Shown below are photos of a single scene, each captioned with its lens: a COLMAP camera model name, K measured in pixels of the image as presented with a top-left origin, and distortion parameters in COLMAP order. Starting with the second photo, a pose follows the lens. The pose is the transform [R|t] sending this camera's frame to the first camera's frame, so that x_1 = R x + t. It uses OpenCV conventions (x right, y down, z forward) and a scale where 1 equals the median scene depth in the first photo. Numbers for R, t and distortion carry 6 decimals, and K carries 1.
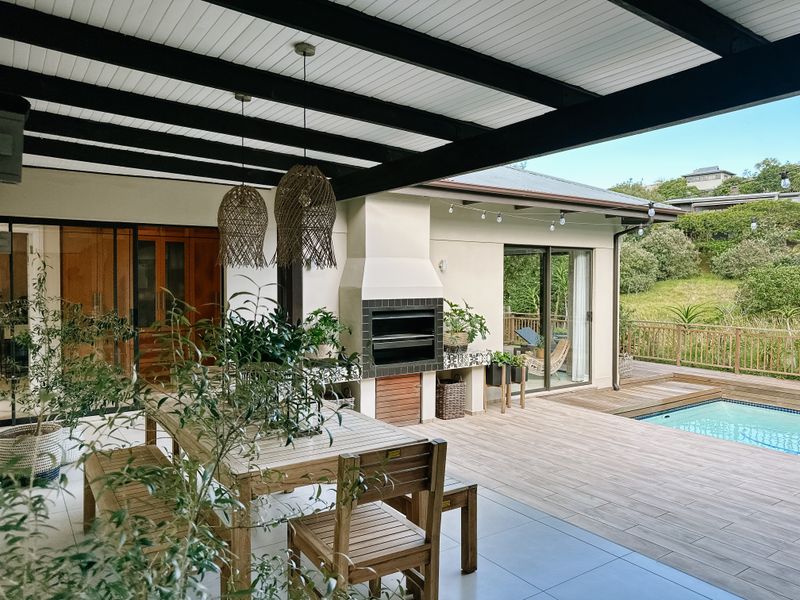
lens RADIAL K [[590.7, 0, 400.0], [0, 590.7, 300.0], [0, 0, 1]] dist [0.004676, 0.004112]
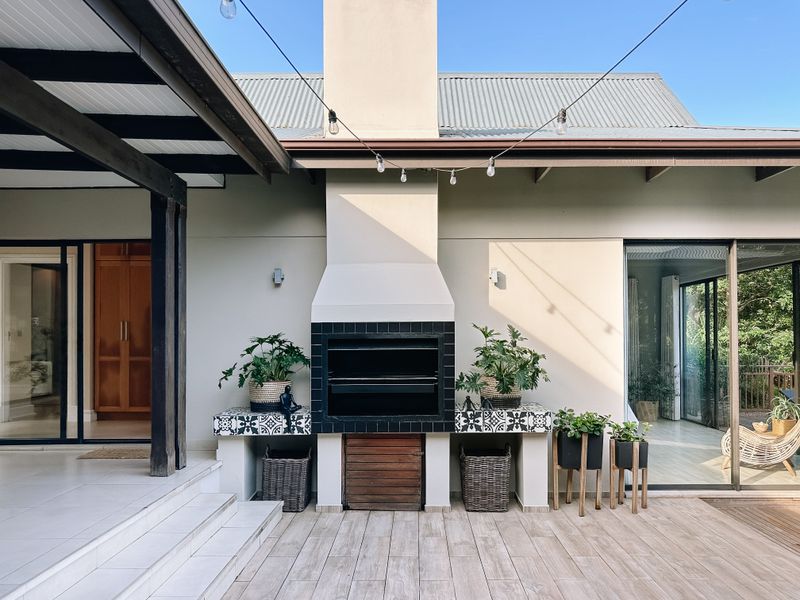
lens RADIAL K [[600.1, 0, 398.1], [0, 600.1, 327.9], [0, 0, 1]] dist [0.002417, 0.002873]
pose [[0.812619, -0.016145, -0.582572, 0.408981], [-0.013256, 0.998846, -0.046172, 0.034755], [0.582645, 0.045243, 0.811466, 0.425186]]
